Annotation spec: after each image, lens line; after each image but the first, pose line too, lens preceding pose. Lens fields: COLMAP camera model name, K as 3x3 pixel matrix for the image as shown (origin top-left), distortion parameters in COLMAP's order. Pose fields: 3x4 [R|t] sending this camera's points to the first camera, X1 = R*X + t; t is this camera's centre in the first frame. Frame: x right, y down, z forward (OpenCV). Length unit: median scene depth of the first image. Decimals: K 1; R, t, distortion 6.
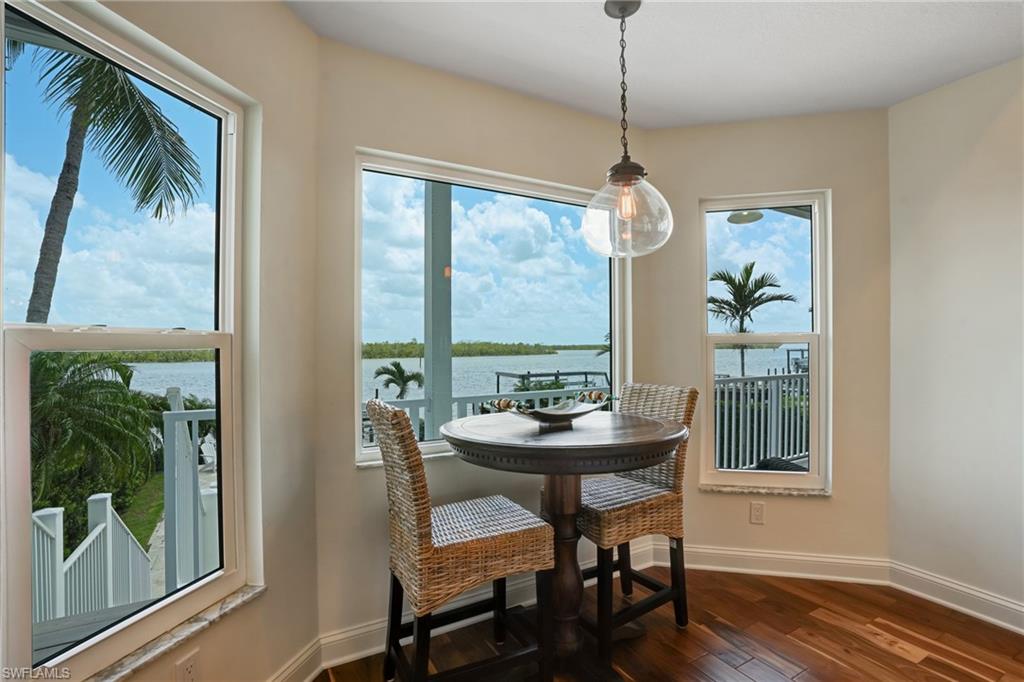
lens RADIAL K [[472.1, 0, 510.1], [0, 472.1, 338.7], [0, 0, 1]] dist [-0.050920, 0.010075]
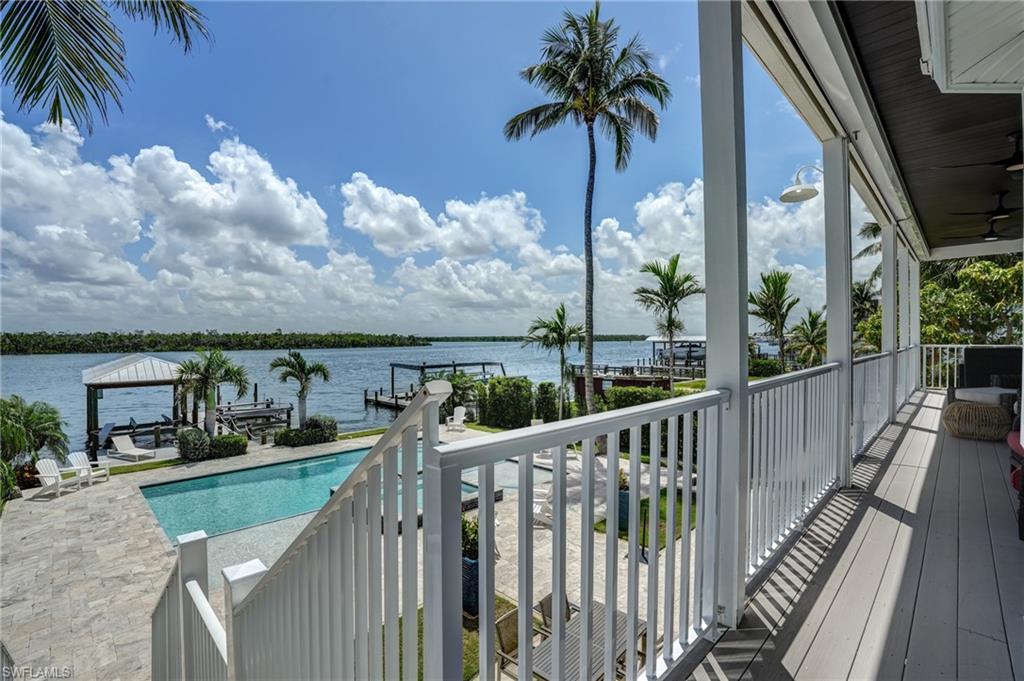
lens RADIAL K [[472.1, 0, 519.6], [0, 472.1, 338.8], [0, 0, 1]] dist [-0.050920, 0.010075]
pose [[0.959047, 0.002740, 0.283234, -0.084864], [-0.007675, 0.999837, 0.016316, 0.006801], [-0.283143, -0.017822, 0.958912, 0.053925]]
